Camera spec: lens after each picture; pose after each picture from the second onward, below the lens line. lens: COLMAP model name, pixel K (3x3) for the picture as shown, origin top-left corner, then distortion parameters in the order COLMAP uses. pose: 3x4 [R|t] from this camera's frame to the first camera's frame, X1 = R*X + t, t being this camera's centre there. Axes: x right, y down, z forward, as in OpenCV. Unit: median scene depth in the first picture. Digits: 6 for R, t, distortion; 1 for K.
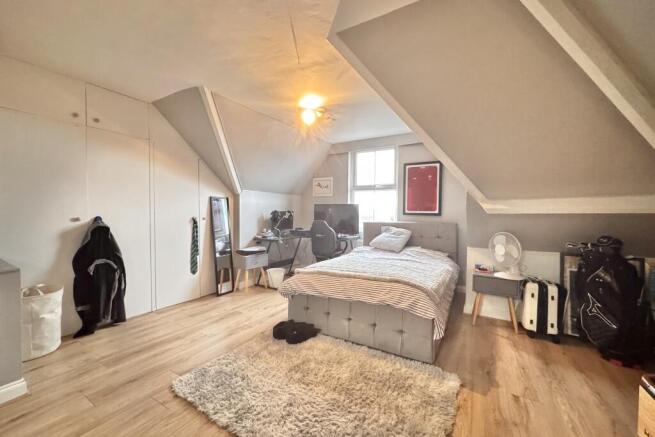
lens RADIAL K [[262.4, 0, 327.5], [0, 262.4, 216.4], [0, 0, 1]] dist [0.003212, 0.000261]
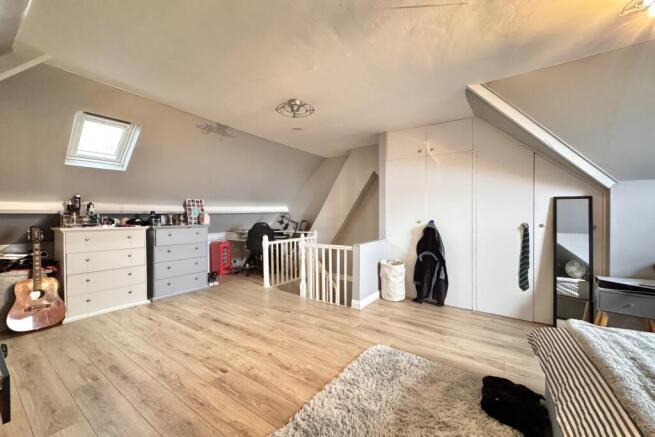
lens RADIAL K [[262.4, 0, 326.5], [0, 262.4, 217.4], [0, 0, 1]] dist [0.003212, 0.000261]
pose [[-0.078705, 0.001405, -0.996897, 0.486416], [-0.022314, 0.999746, 0.003170, -0.005313], [0.996648, 0.022495, -0.078654, 0.532213]]
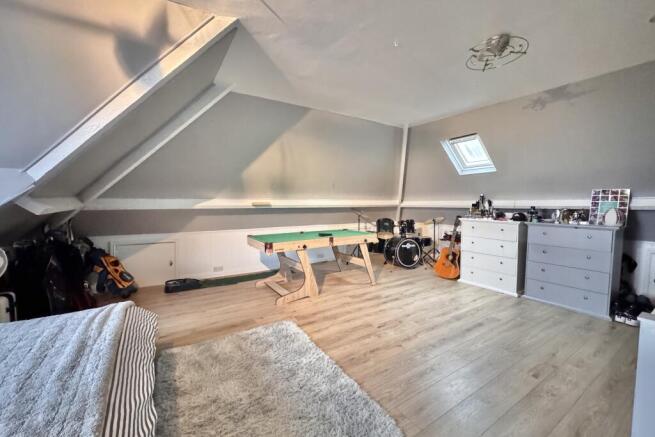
lens RADIAL K [[262.4, 0, 327.6], [0, 262.4, 218.3], [0, 0, 1]] dist [0.003212, 0.000261]
pose [[-0.886226, -0.036628, 0.461803, -0.462794], [-0.000325, 0.996918, 0.078447, -0.055547], [-0.463253, 0.069372, -0.883507, 1.125826]]
